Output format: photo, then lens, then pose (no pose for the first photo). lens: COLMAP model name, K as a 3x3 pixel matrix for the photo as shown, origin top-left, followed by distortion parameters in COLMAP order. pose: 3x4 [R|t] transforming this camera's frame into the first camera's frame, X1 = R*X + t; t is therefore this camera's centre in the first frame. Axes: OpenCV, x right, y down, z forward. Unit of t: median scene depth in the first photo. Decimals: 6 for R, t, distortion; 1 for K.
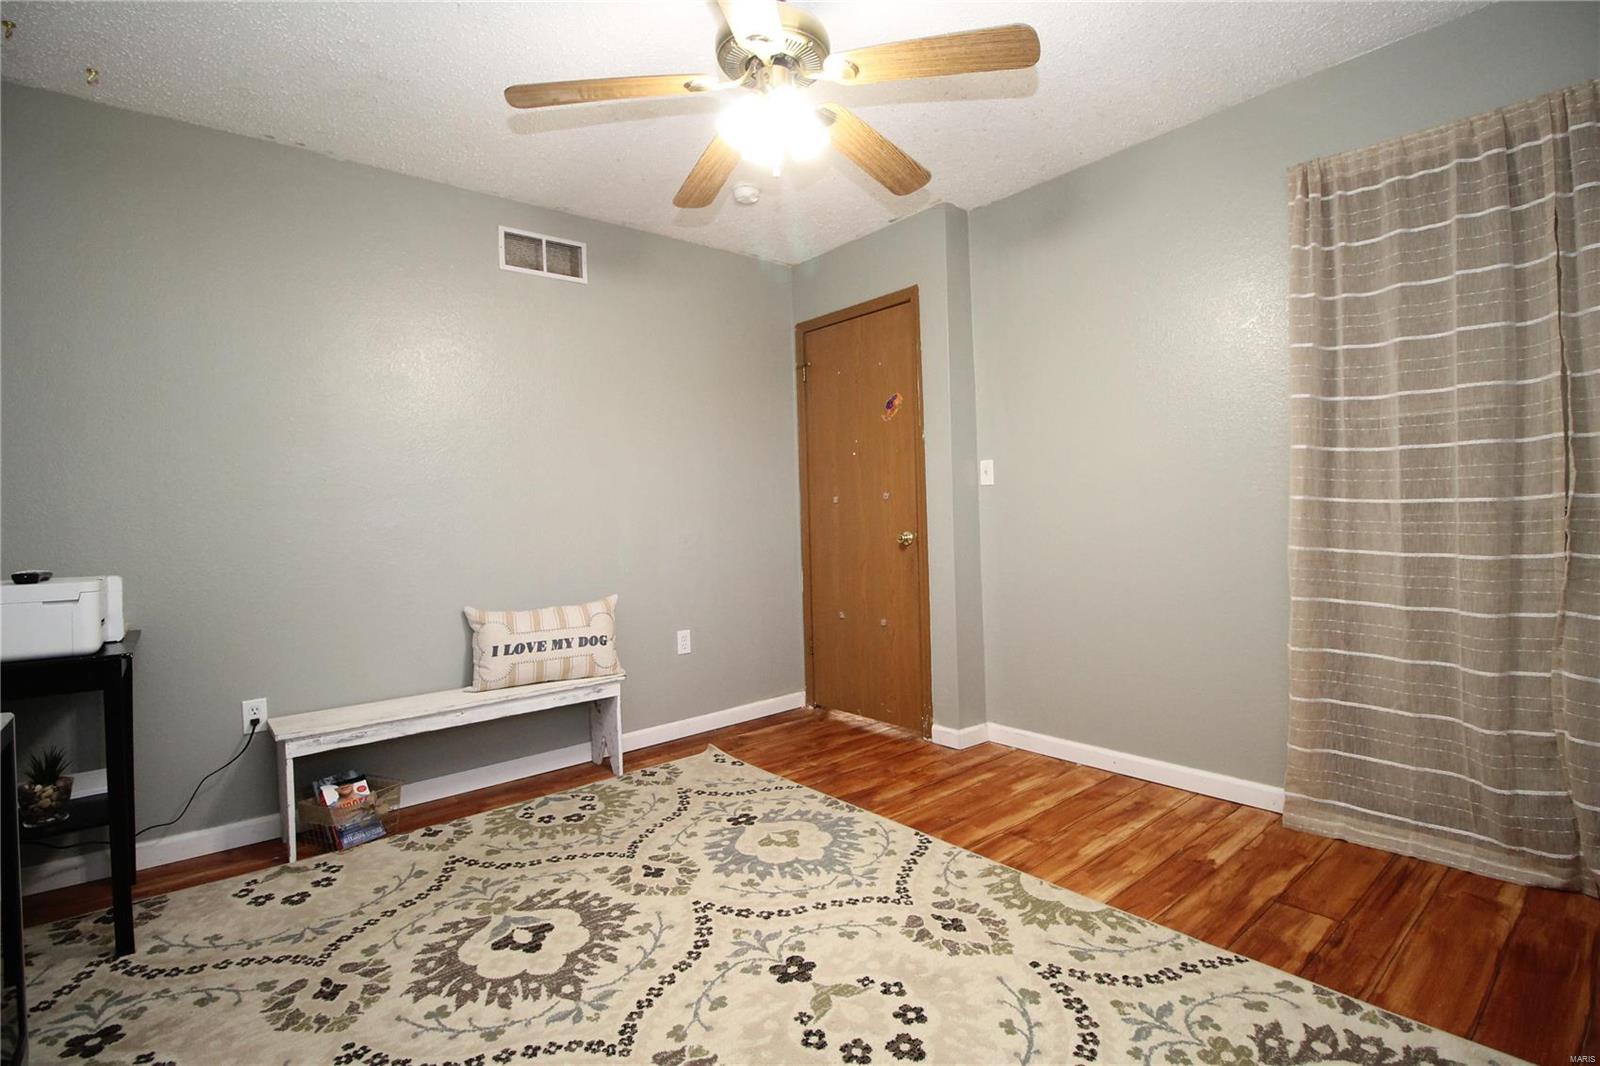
lens RADIAL K [[752.8, 0, 810.9], [0, 752.8, 511.0], [0, 0, 1]] dist [0.000775, -0.012372]
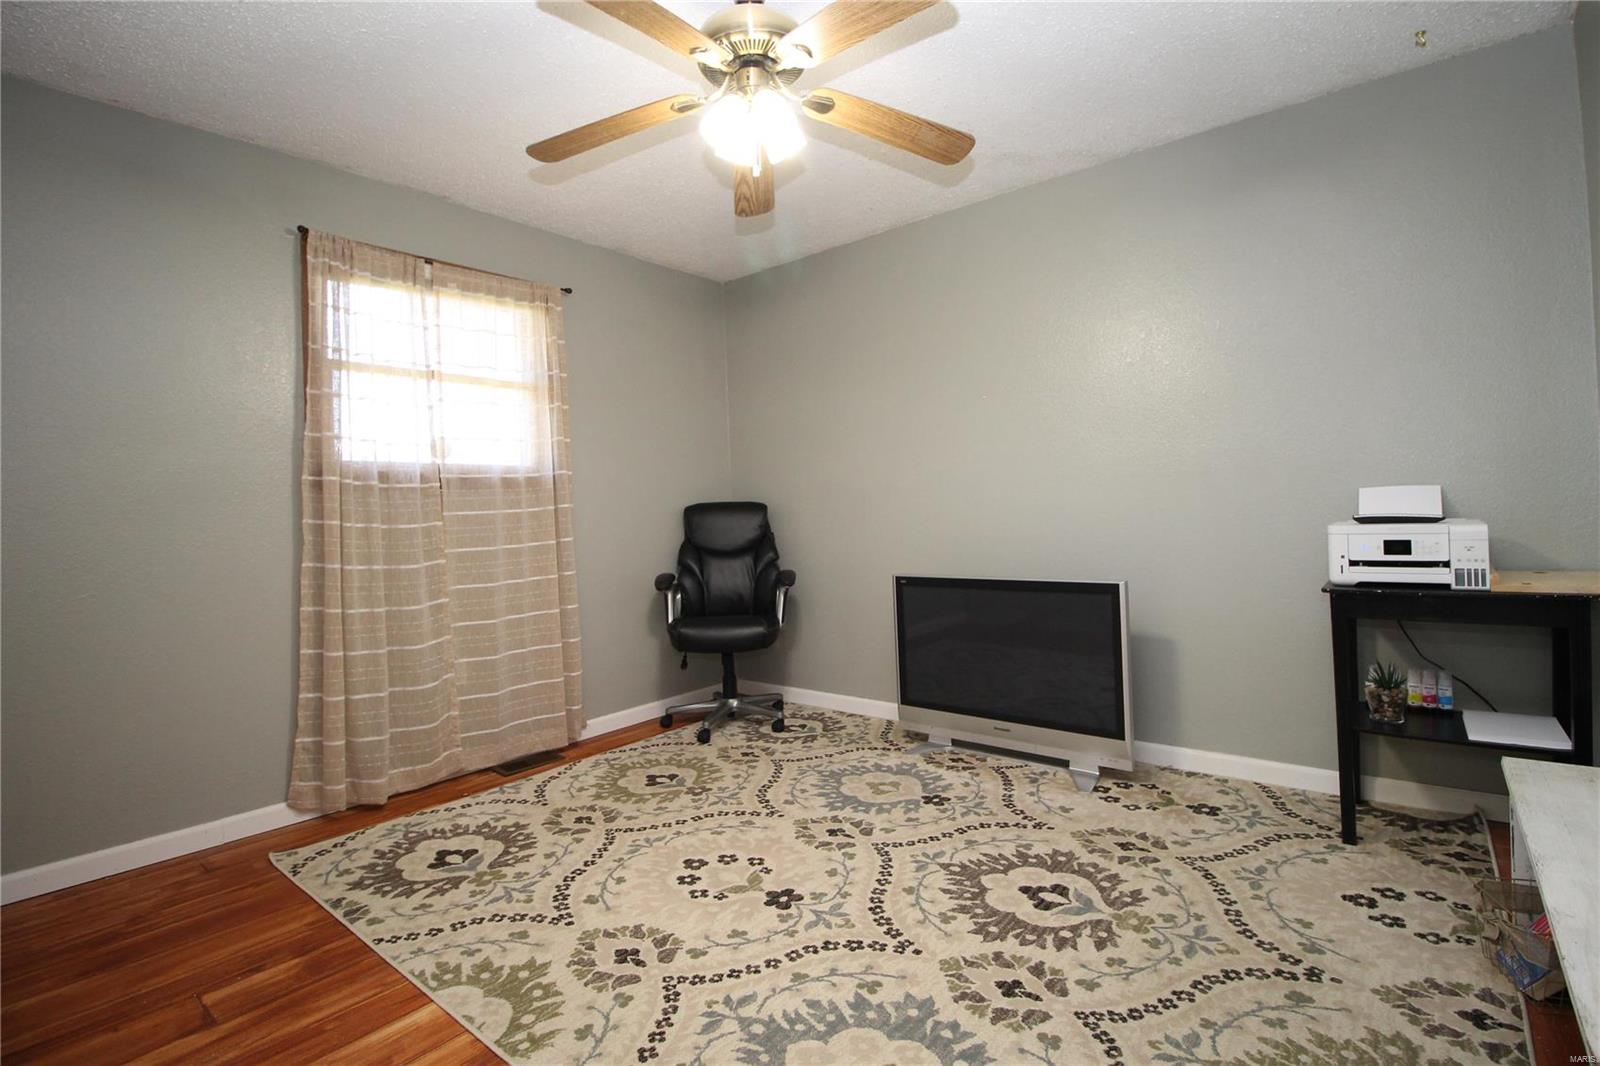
lens RADIAL K [[752.8, 0, 810.9], [0, 752.8, 511.0], [0, 0, 1]] dist [0.000775, -0.012372]
pose [[-0.981360, 0.067667, -0.179872, 0.094901], [0.068755, 0.997634, 0.000183, 0.010992], [0.179459, -0.012187, -0.983690, 1.990085]]
